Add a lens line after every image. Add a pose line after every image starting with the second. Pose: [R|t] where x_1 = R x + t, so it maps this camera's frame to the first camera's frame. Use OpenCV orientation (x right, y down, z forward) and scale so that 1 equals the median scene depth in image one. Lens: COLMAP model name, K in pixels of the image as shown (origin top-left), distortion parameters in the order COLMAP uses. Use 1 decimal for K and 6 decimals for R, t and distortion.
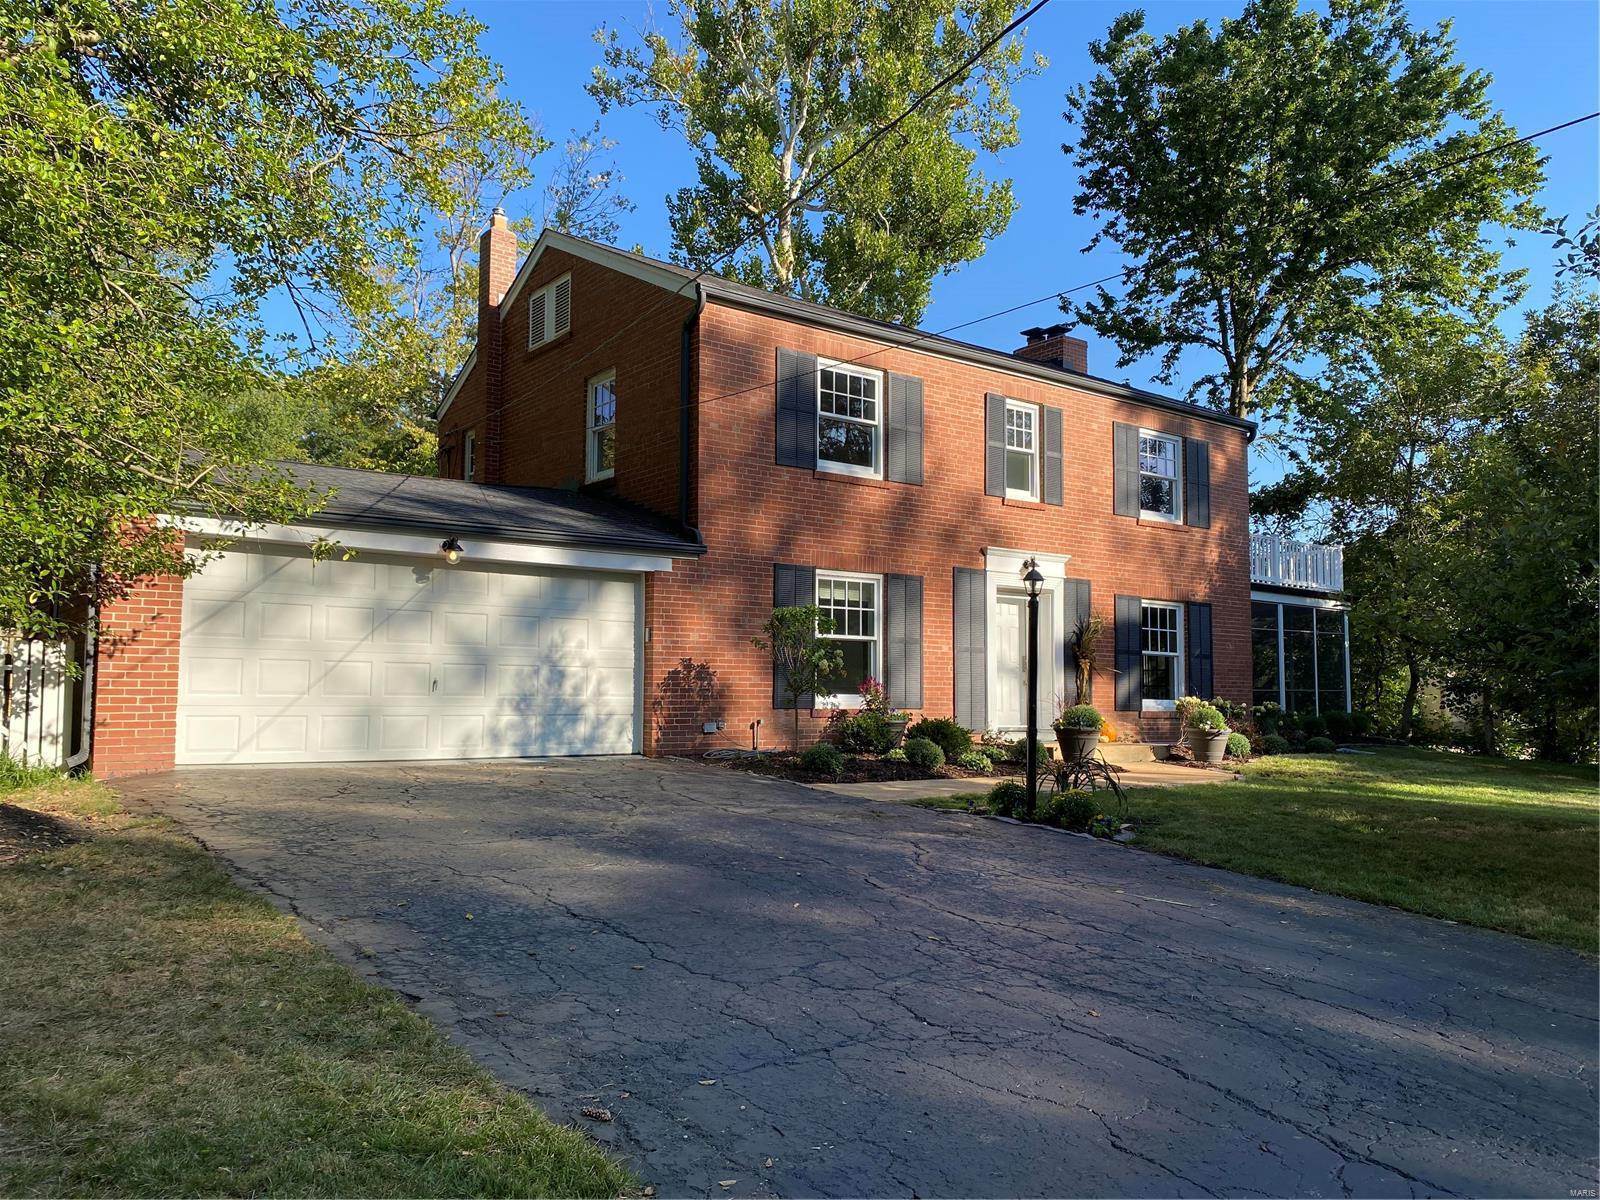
lens RADIAL K [[1208.3, 0, 800.0], [0, 1208.3, 600.0], [0, 0, 1]] dist [0.079095, -0.001051]
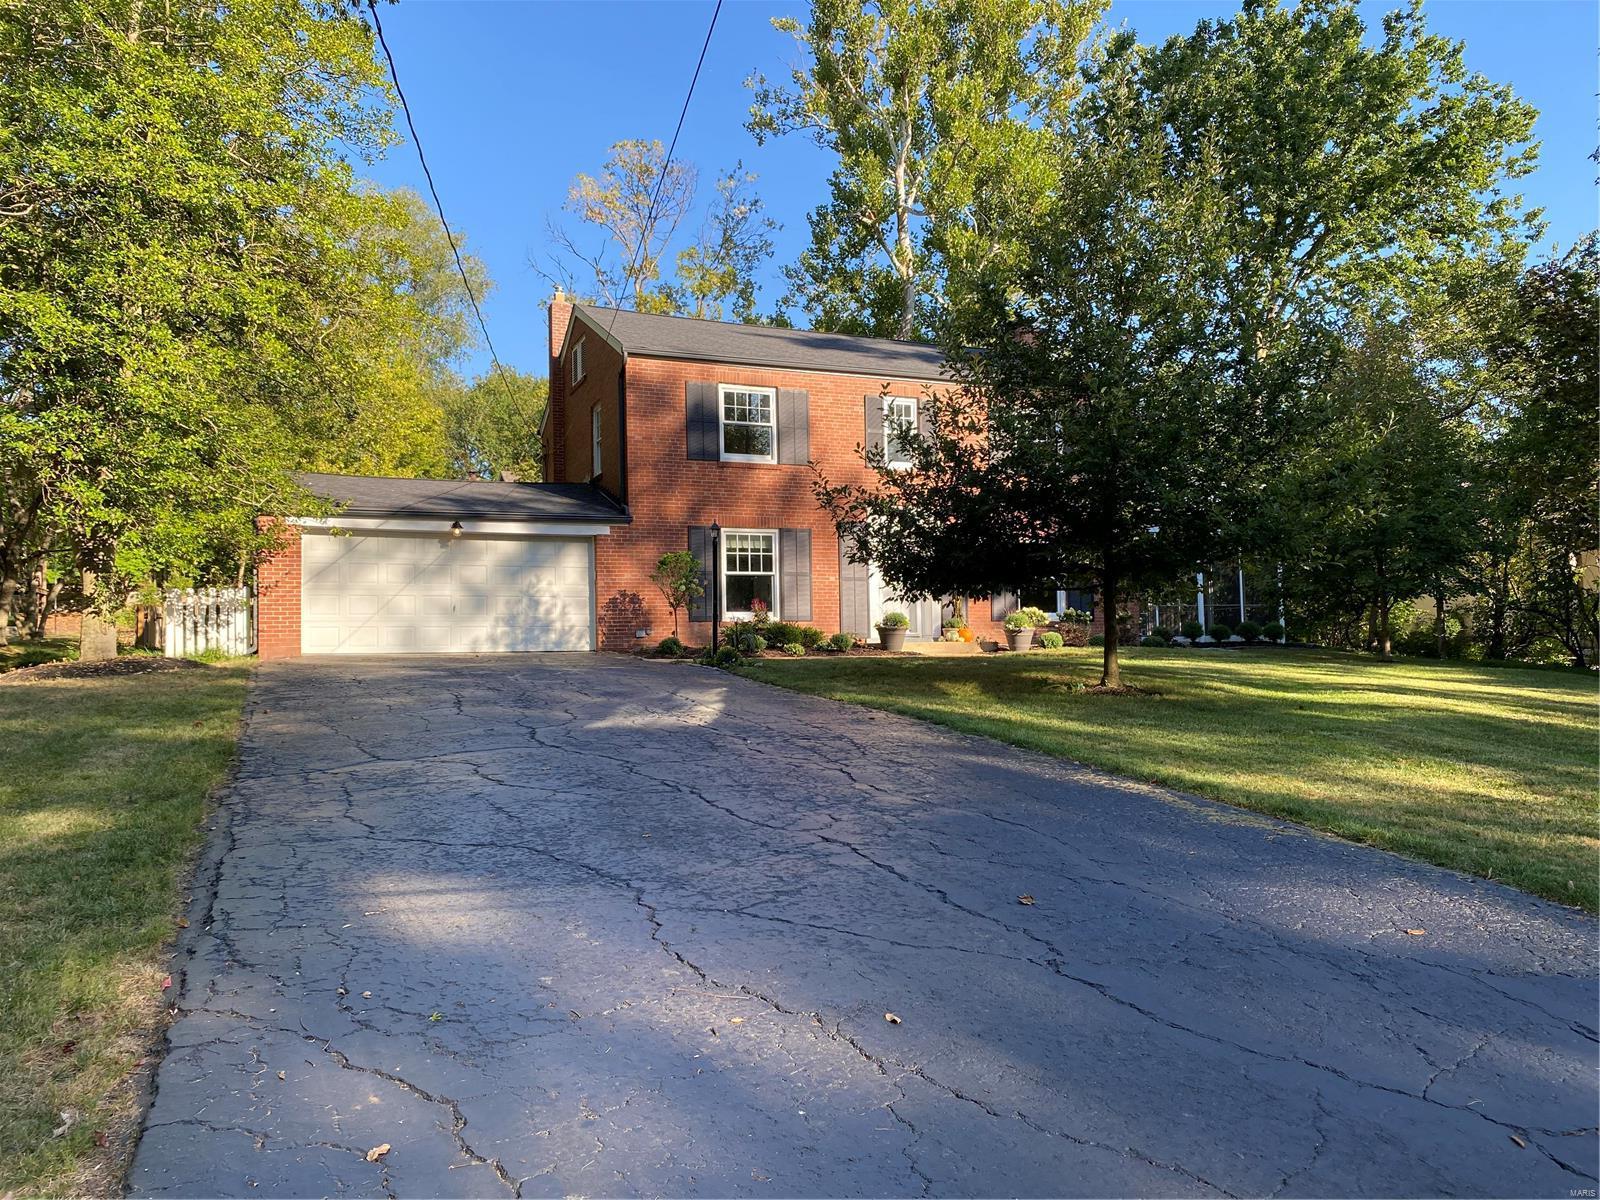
lens RADIAL K [[1216.5, 0, 800.7], [0, 1216.5, 577.0], [0, 0, 1]] dist [0.094273, 0.003460]
pose [[0.970847, -0.046522, -0.235142, 0.471357], [0.047720, 0.998861, -0.000596, 0.041200], [0.234902, -0.010642, 0.971961, -0.441013]]
